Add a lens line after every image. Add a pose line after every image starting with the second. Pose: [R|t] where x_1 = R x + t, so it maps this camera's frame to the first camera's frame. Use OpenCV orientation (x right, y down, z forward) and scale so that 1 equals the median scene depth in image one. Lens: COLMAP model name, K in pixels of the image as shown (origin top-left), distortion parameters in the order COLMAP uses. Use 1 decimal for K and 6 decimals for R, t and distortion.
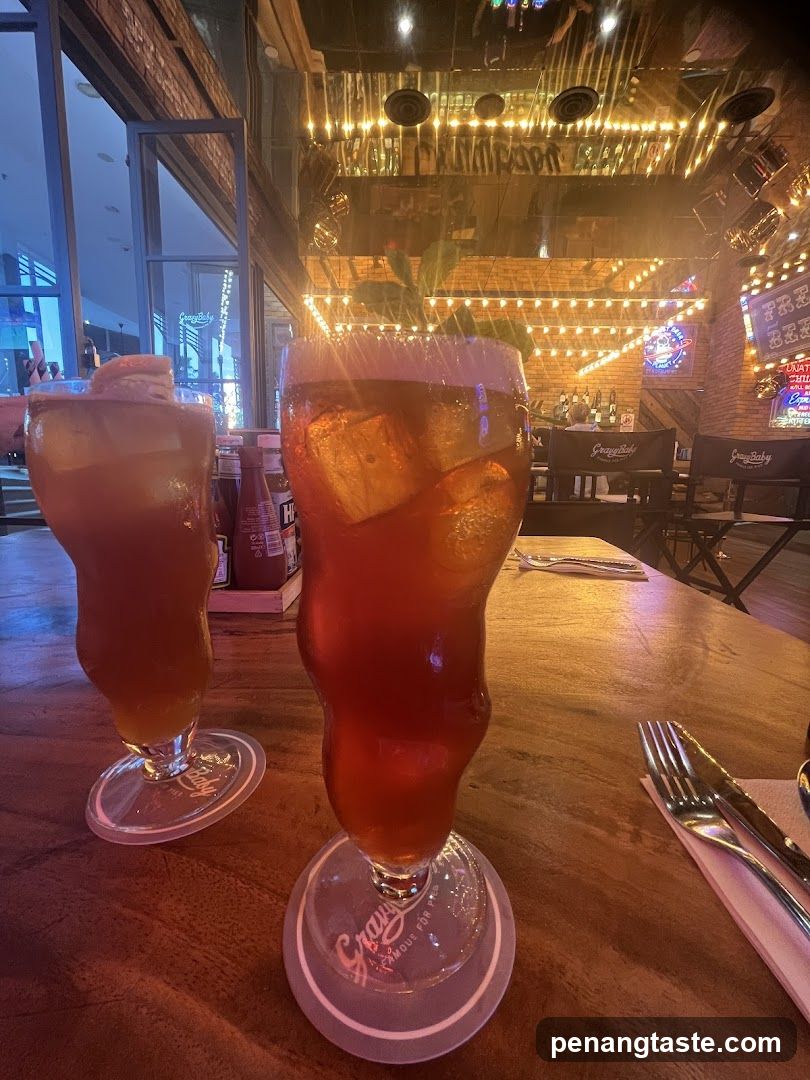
lens RADIAL K [[450.1, 0, 405.0], [0, 450.1, 540.0], [0, 0, 1]] dist [0.000218, 0.000007]
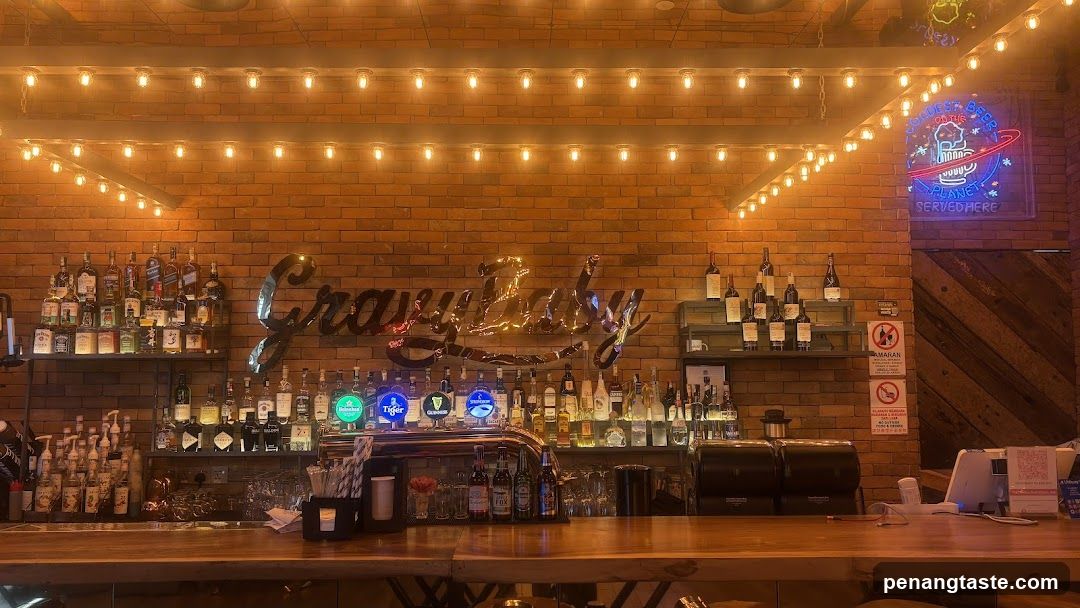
lens RADIAL K [[884.4, 0, 540.0], [0, 884.4, 304.0], [0, 0, 1]] dist [0.076864, -0.000346]
pose [[0.997070, -0.021688, 0.073357, 0.191410], [0.039805, 0.966012, -0.255416, -0.136698], [-0.065325, 0.257587, 0.964044, 0.370679]]
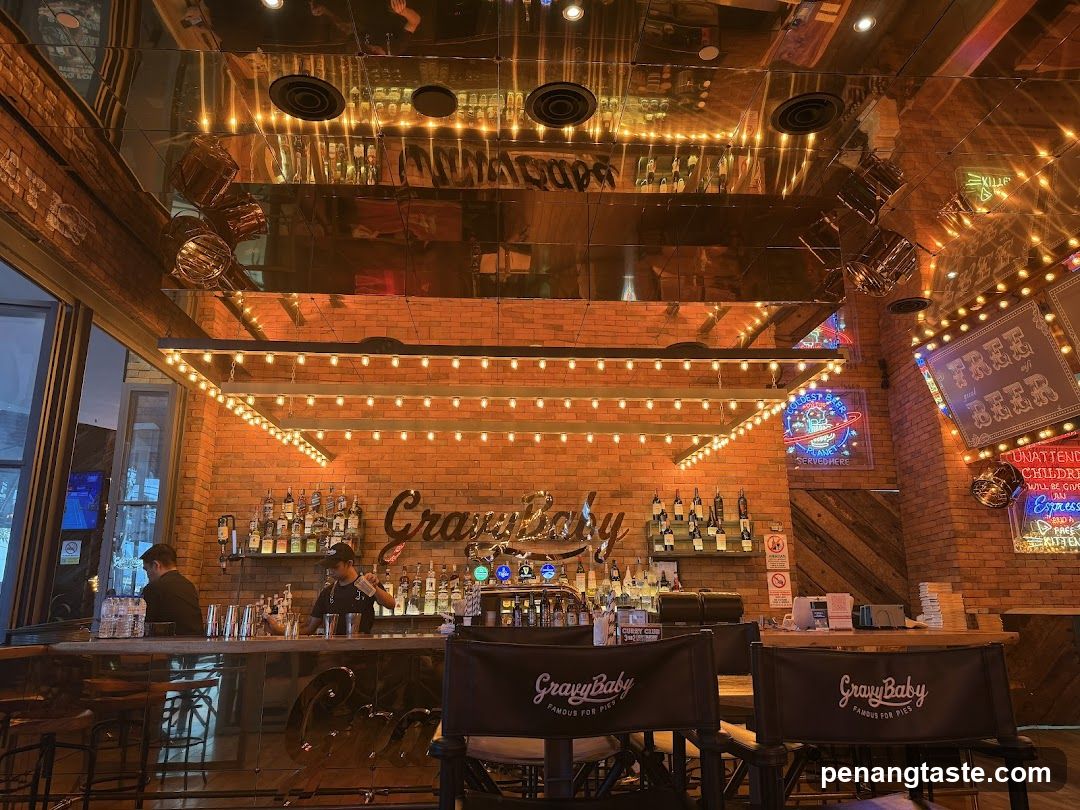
lens RADIAL K [[784.4, 0, 540.0], [0, 784.4, 405.0], [0, 0, 1]] dist [0.092860, -0.142992]
pose [[0.994655, -0.001632, 0.103244, 0.108054], [0.043167, 0.914885, -0.401401, -0.044955], [-0.093801, 0.403712, 0.910065, 0.057250]]
